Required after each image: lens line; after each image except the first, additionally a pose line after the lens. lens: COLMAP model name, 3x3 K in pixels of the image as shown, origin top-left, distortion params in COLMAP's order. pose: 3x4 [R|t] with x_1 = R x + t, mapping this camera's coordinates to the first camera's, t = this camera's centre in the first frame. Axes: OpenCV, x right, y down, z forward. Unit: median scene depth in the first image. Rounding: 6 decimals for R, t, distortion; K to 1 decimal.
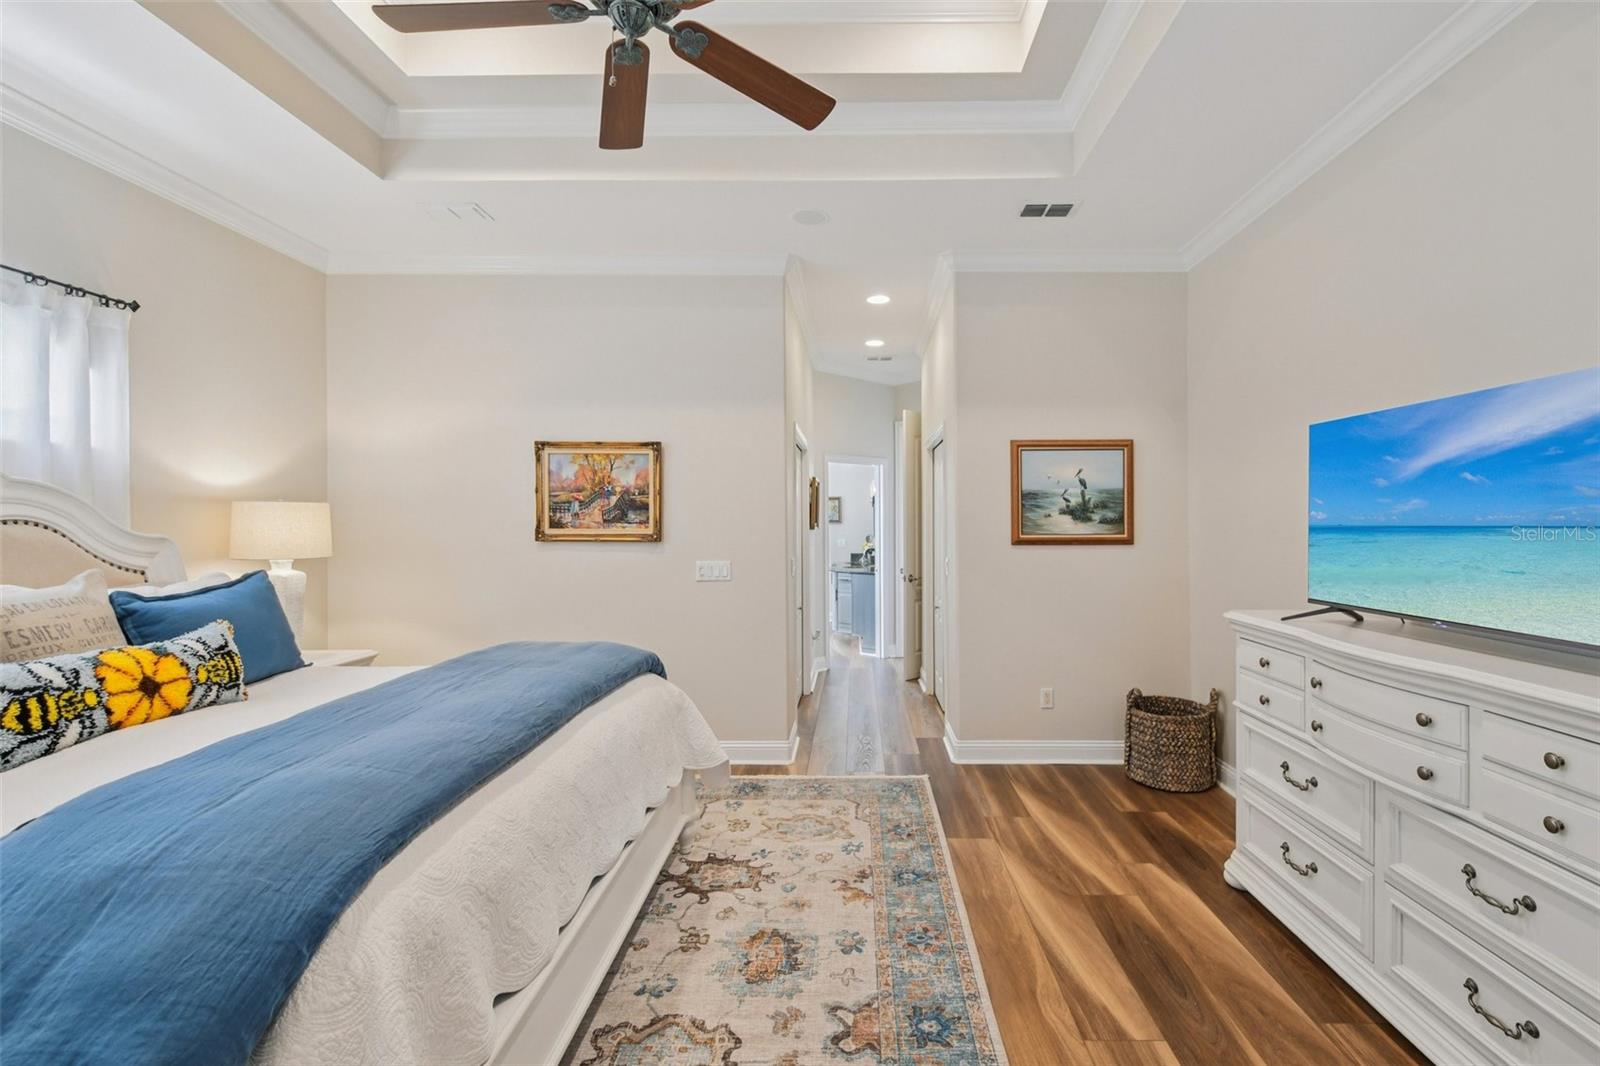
lens RADIAL K [[730.1, 0, 854.0], [0, 730.1, 522.1], [0, 0, 1]] dist [0.006223, -0.006143]
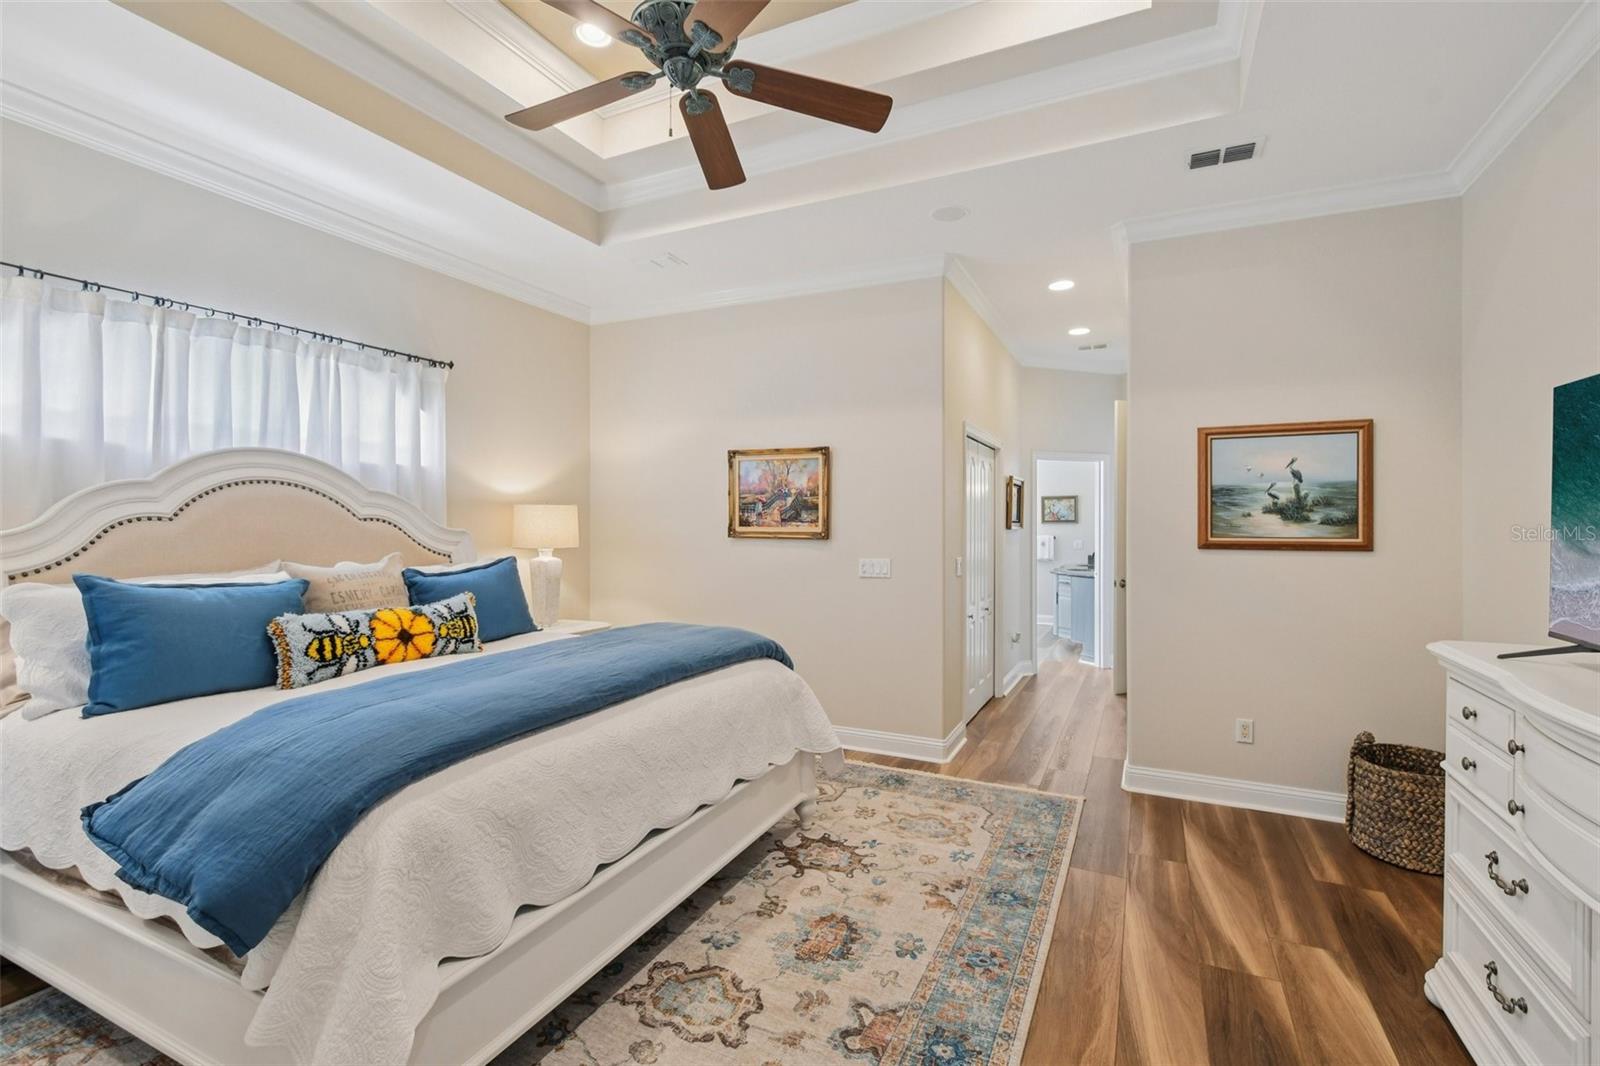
lens RADIAL K [[711.8, 0, 819.8], [0, 711.8, 523.6], [0, 0, 1]] dist [0.006706, -0.006813]
pose [[0.906789, 0.004838, -0.421557, 0.230760], [-0.003586, 0.999986, 0.003762, -0.000401], [0.421570, -0.001900, 0.906794, 0.060726]]
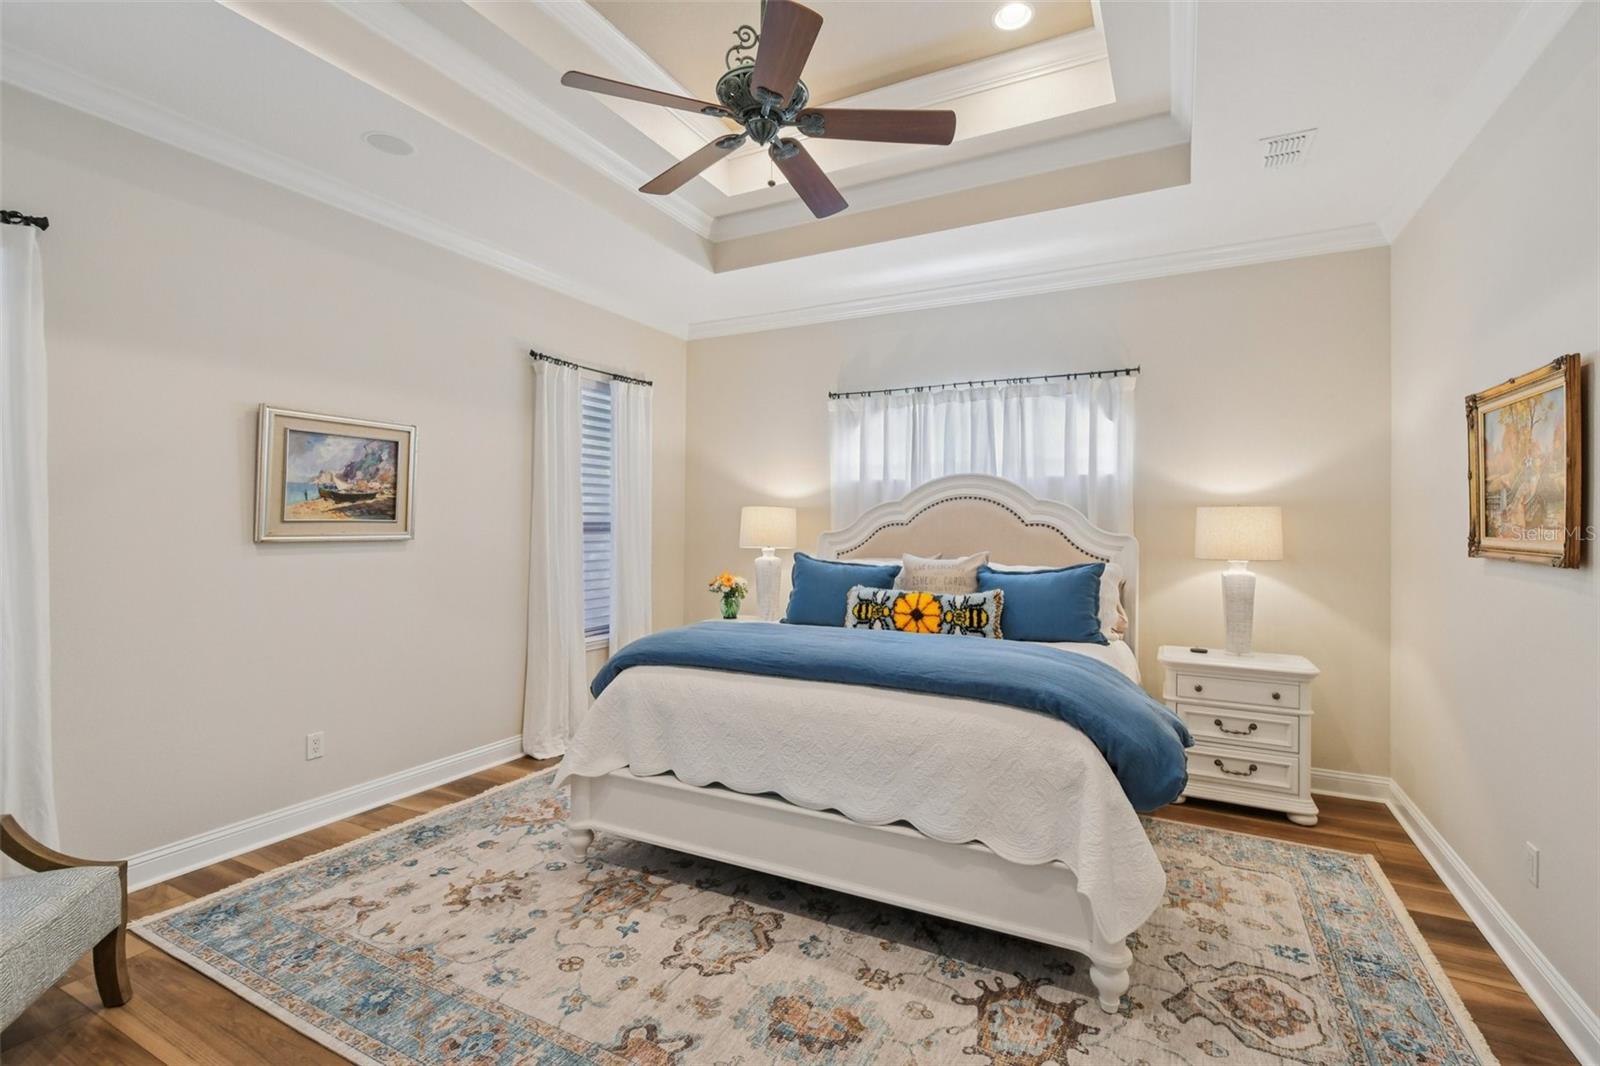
lens RADIAL K [[711.8, 0, 819.8], [0, 711.8, 523.6], [0, 0, 1]] dist [0.006706, -0.006813]
pose [[-0.456149, -0.002961, -0.889898, 0.492943], [-0.003935, 0.999991, -0.001310, 0.000958], [0.889894, 0.002904, -0.456157, 1.080666]]
